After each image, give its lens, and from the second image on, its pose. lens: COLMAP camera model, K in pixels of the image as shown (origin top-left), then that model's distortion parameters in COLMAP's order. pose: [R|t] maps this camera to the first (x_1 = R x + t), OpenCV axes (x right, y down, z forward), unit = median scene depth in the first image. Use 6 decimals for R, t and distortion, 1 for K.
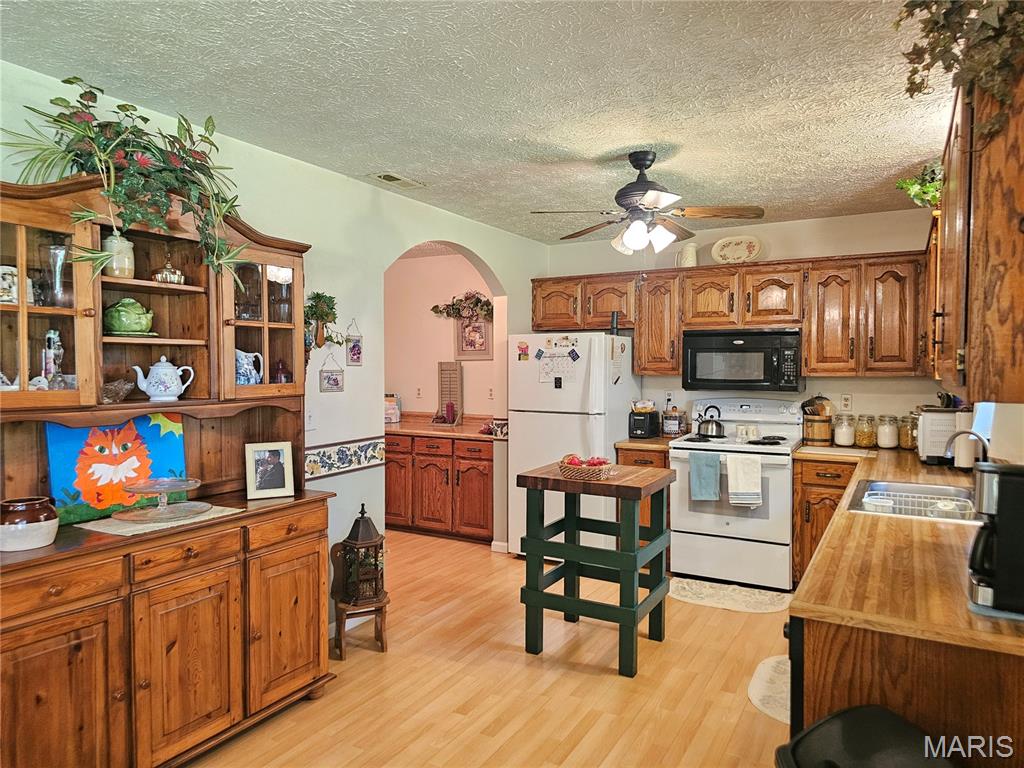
lens RADIAL K [[695.2, 0, 512.0], [0, 695.2, 384.0], [0, 0, 1]] dist [0.033307, -0.004196]
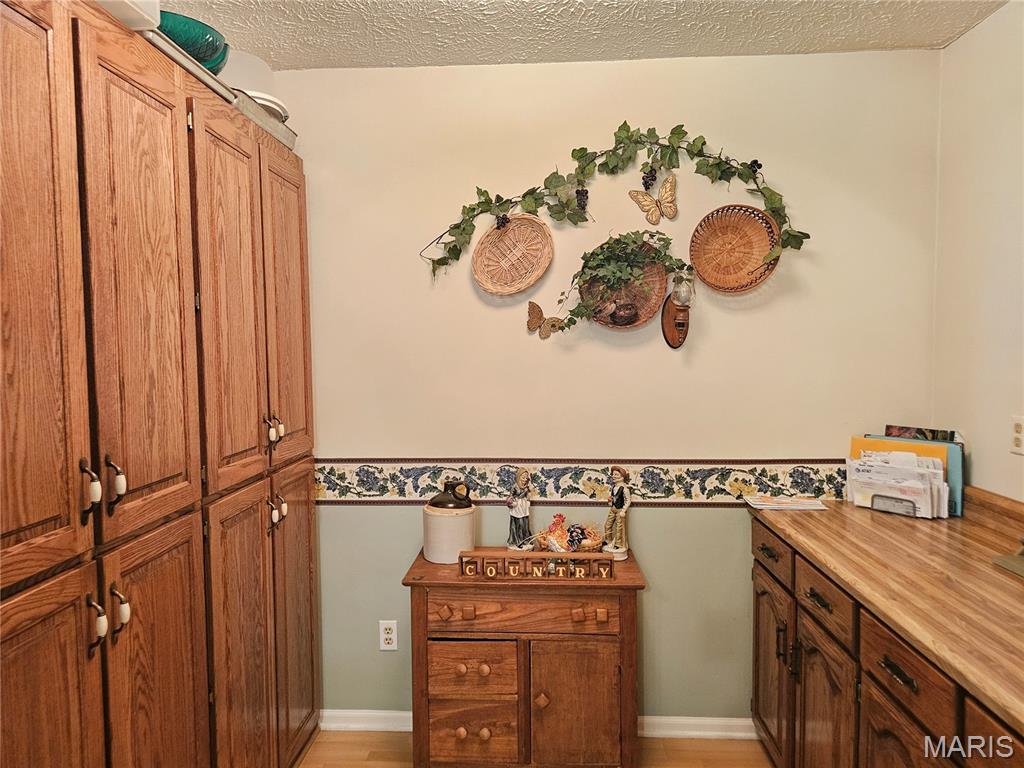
lens RADIAL K [[695.2, 0, 512.0], [0, 695.2, 384.0], [0, 0, 1]] dist [0.033307, -0.004196]
pose [[0.443561, 0.055419, -0.894529, 0.436122], [-0.029043, 0.998451, 0.047456, -0.027751], [0.895774, 0.004930, 0.444483, 0.824624]]
